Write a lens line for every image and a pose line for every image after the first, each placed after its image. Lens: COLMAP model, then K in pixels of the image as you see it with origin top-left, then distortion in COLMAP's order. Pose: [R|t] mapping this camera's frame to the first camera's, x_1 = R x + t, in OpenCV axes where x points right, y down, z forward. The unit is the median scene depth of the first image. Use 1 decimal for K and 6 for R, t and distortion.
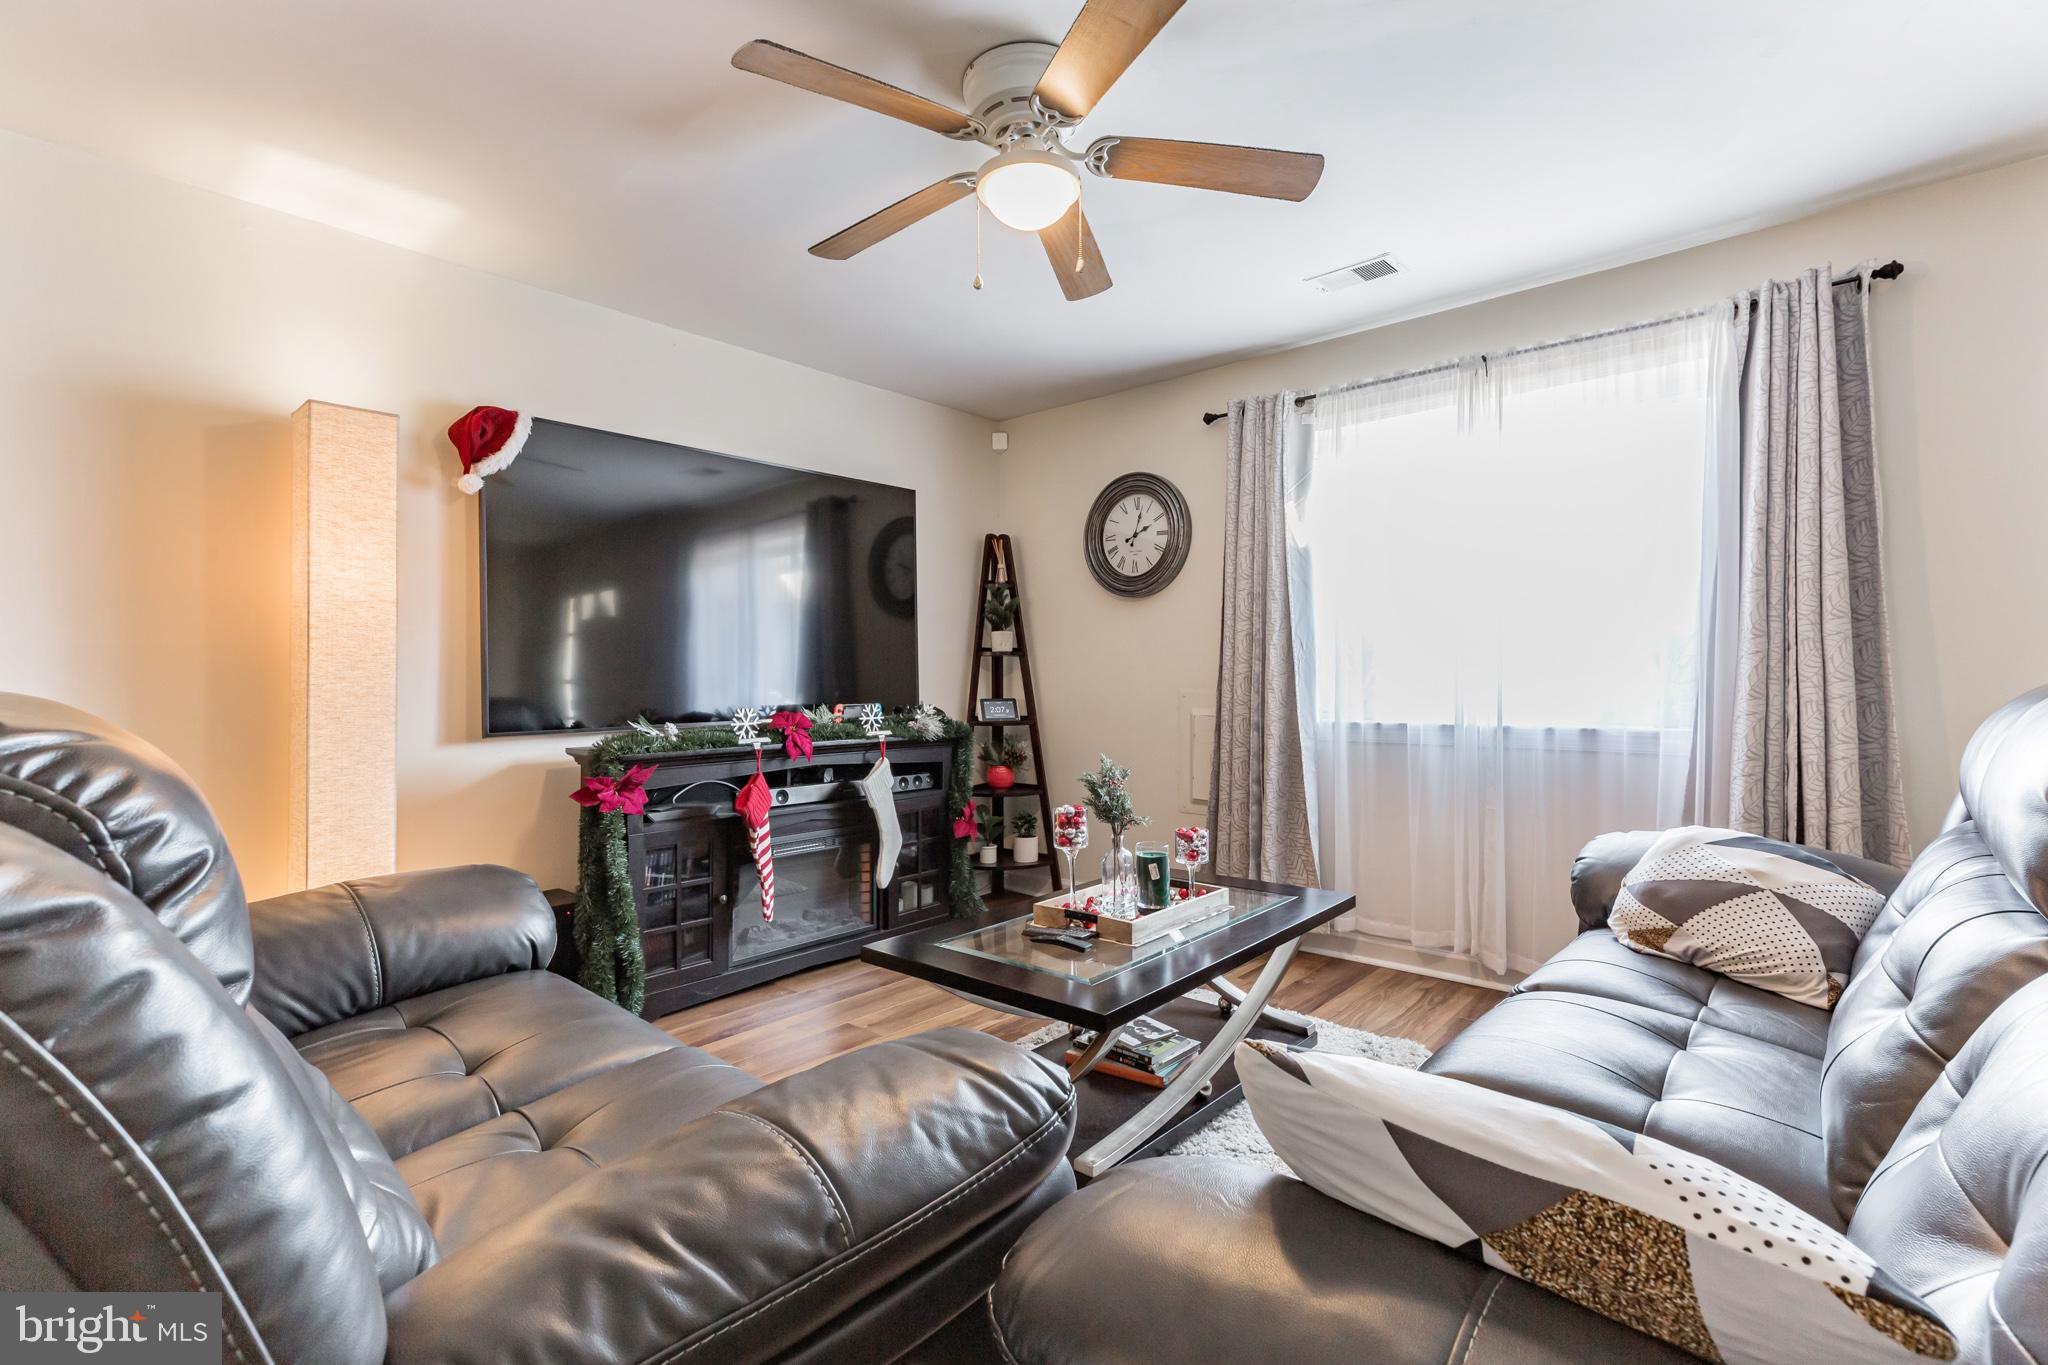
lens RADIAL K [[922.7, 0, 1024.0], [0, 922.7, 682.5], [0, 0, 1]] dist [0.000288, -0.000067]
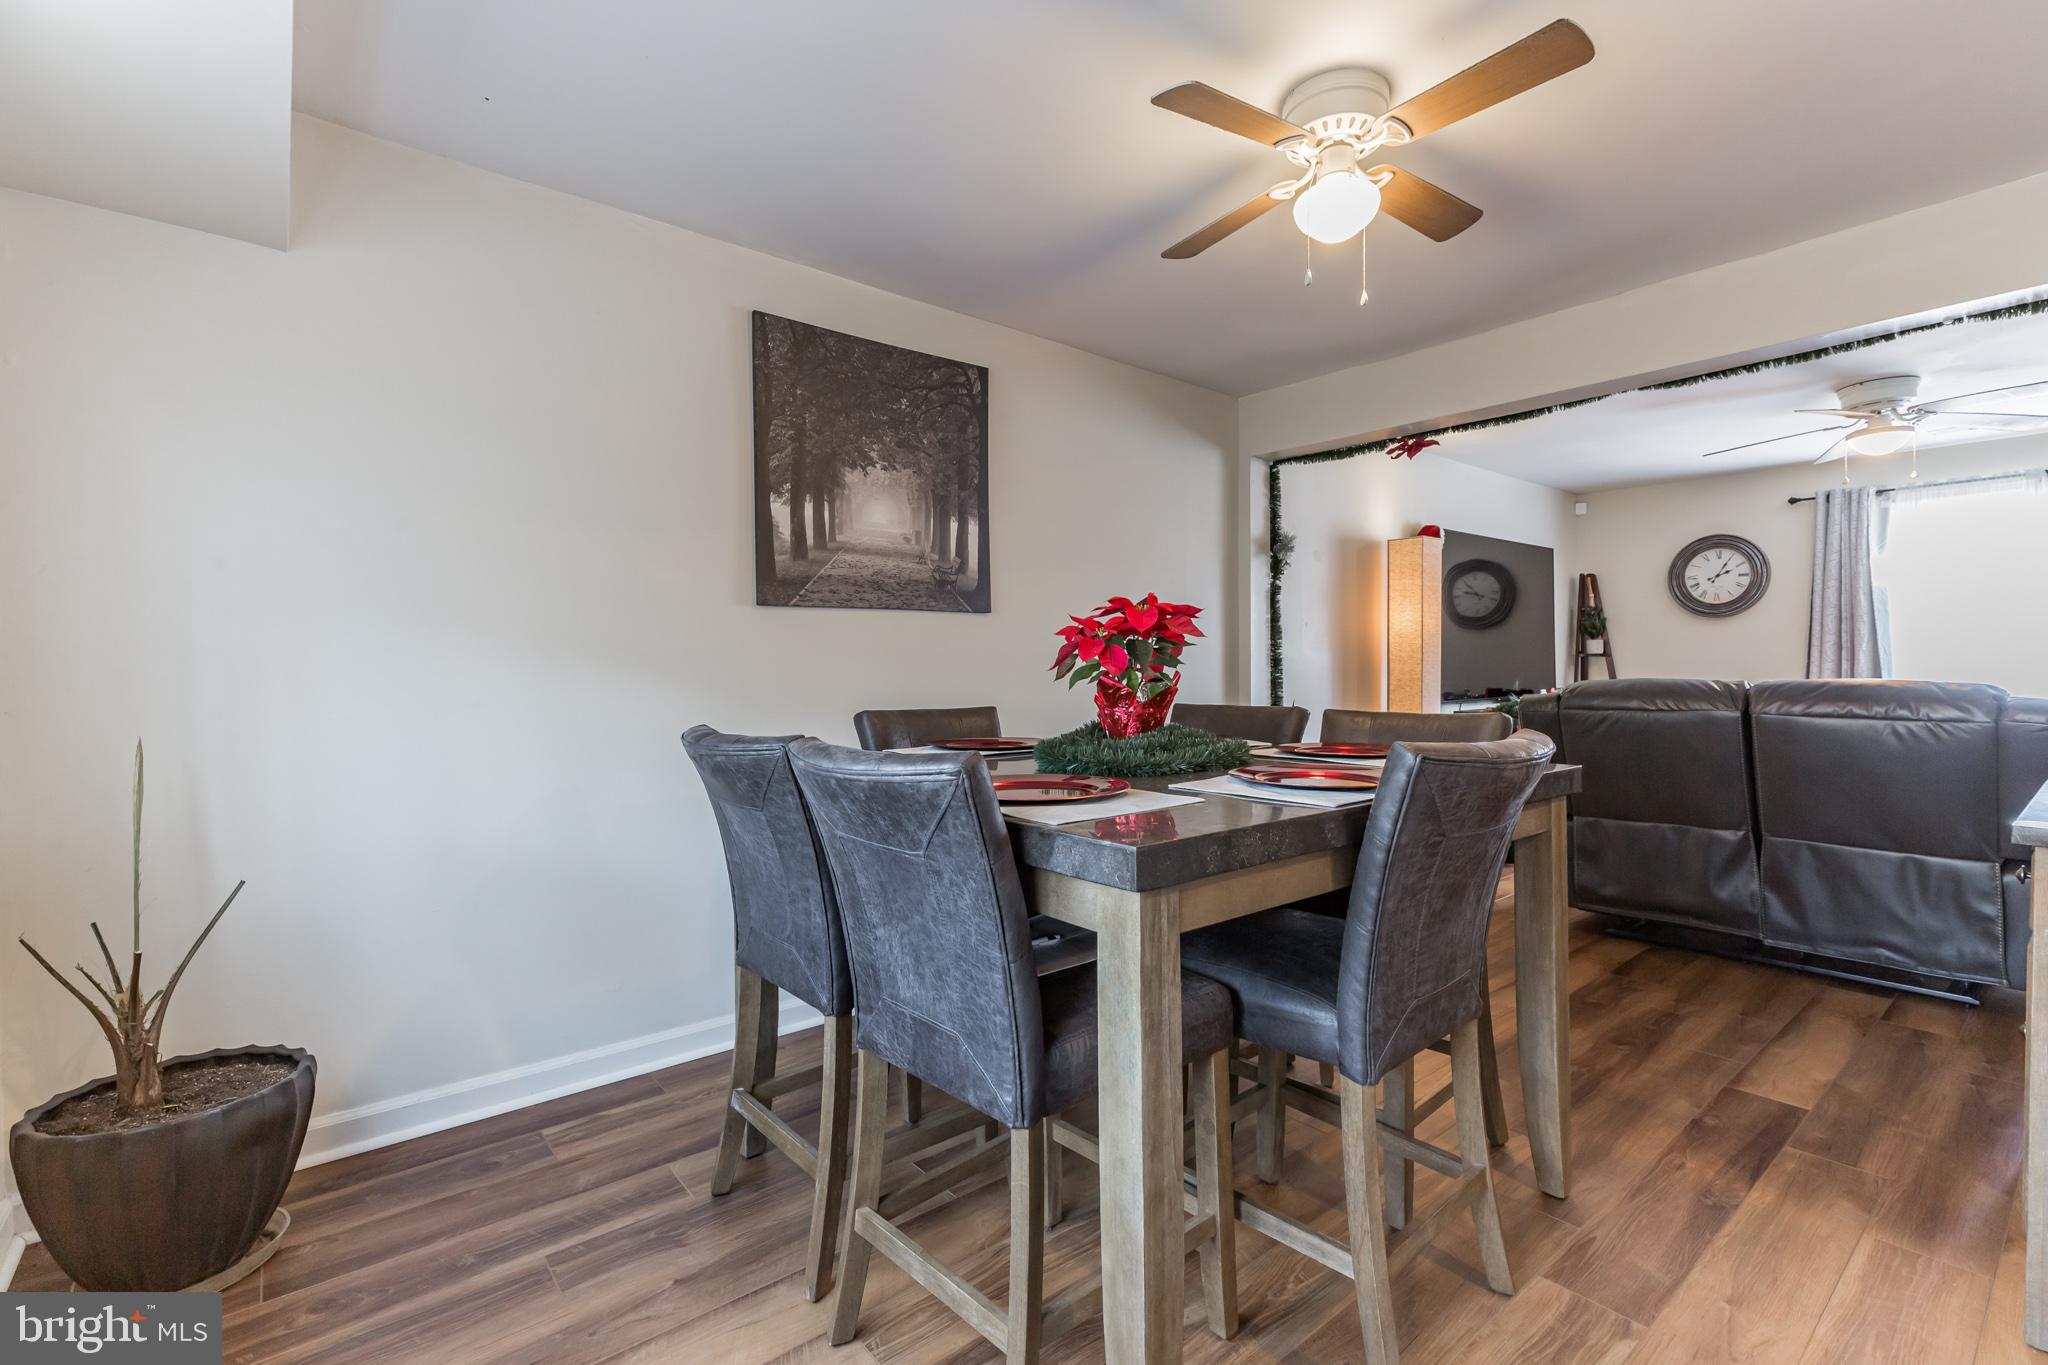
lens RADIAL K [[913.6, 0, 1028.5], [0, 913.6, 679.1], [0, 0, 1]] dist [0.001213, 0.000155]
pose [[0.987005, -0.000806, -0.160687, -0.841051], [0.001650, 0.999986, 0.005117, -0.003444], [0.160681, -0.005315, 0.986992, -0.720781]]
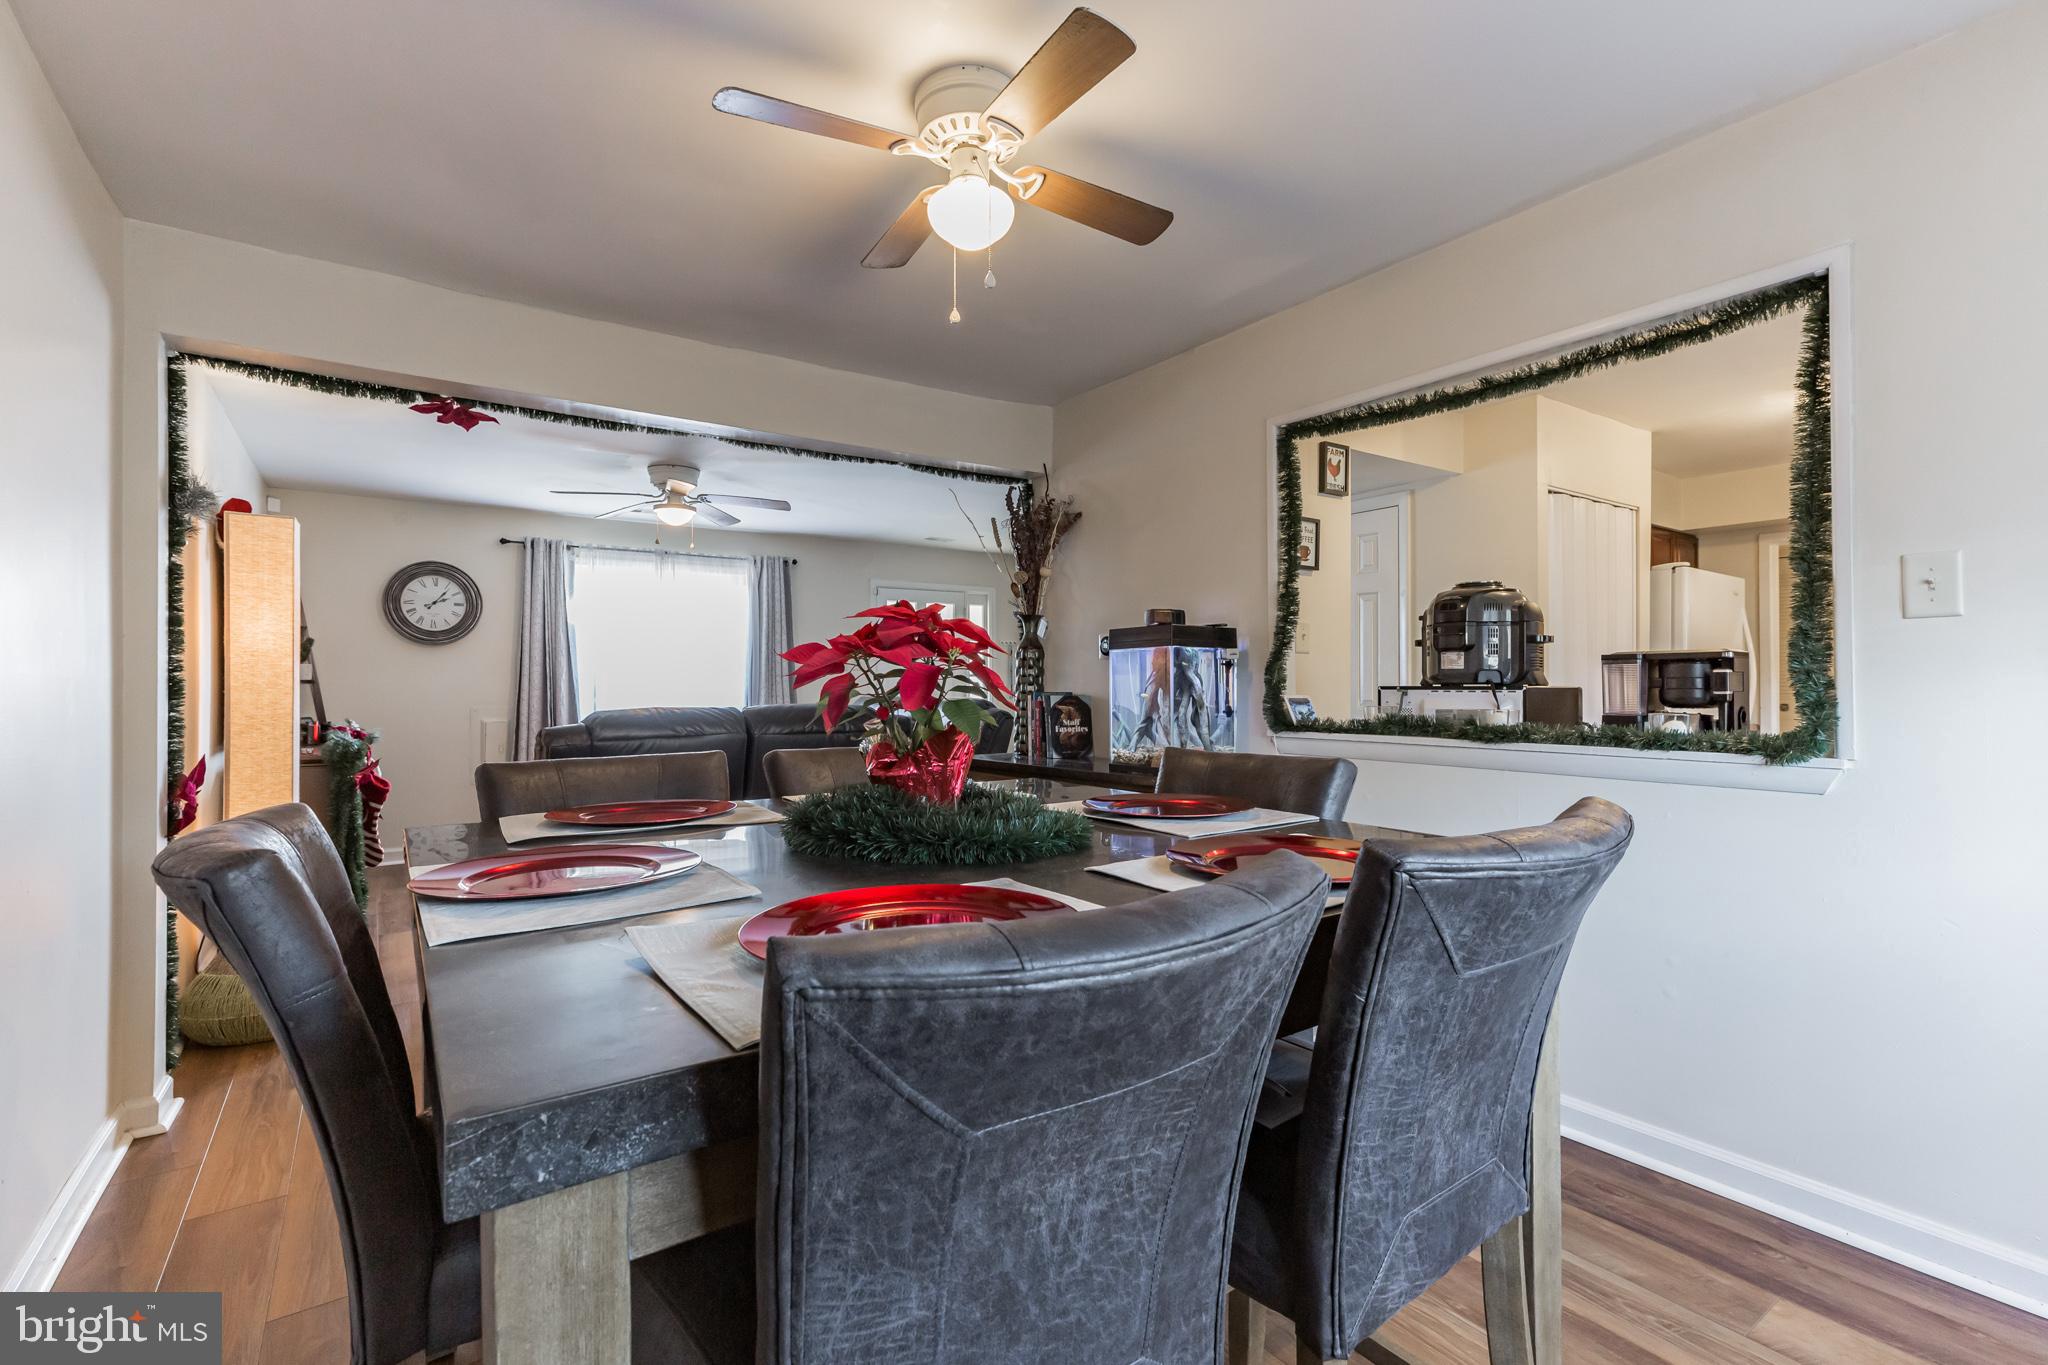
lens RADIAL K [[922.7, 0, 1024.0], [0, 922.7, 682.5], [0, 0, 1]] dist [0.000288, -0.000067]
pose [[0.228657, 0.002581, 0.973504, -1.253638], [0.012496, 0.999906, -0.005586, -0.014327], [-0.973427, 0.013442, 0.228603, -0.289525]]
